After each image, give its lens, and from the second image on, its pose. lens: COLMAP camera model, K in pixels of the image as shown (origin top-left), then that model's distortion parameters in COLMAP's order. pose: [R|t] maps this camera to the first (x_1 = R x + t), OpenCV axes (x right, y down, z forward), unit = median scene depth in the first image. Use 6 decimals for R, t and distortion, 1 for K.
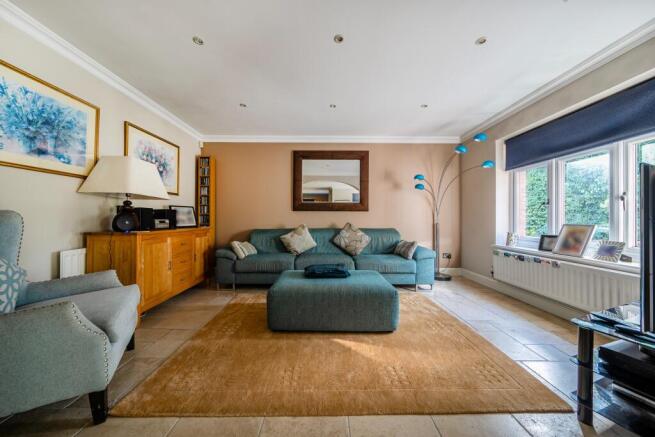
lens RADIAL K [[223.8, 0, 327.8], [0, 223.8, 216.9], [0, 0, 1]] dist [-0.000980, -0.000056]
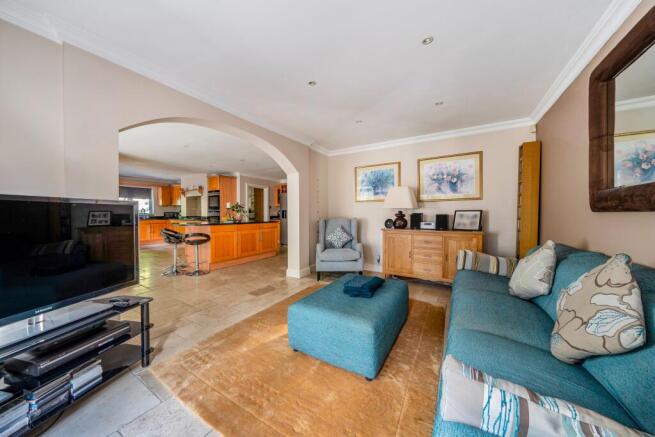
lens RADIAL K [[223.8, 0, 325.1], [0, 223.8, 216.6], [0, 0, 1]] dist [-0.000980, -0.000056]
pose [[-0.532434, 0.003797, -0.846463, 0.530816], [0.001243, 0.999992, 0.003704, -0.019845], [0.846470, 0.000920, -0.532435, 0.858143]]
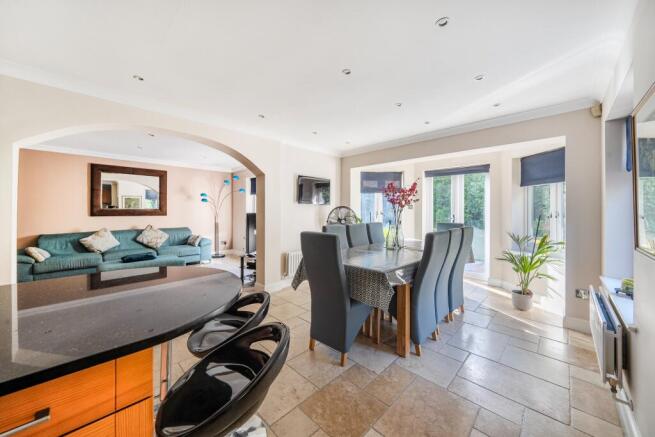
lens RADIAL K [[242.2, 0, 315.6], [0, 242.2, 210.0], [0, 0, 1]] dist [0.002294, 0.000131]
pose [[0.733115, -0.003003, 0.680098, -0.171526], [-0.002848, 0.999968, 0.007485, -0.080174], [-0.680099, -0.007424, 0.733083, -0.762464]]
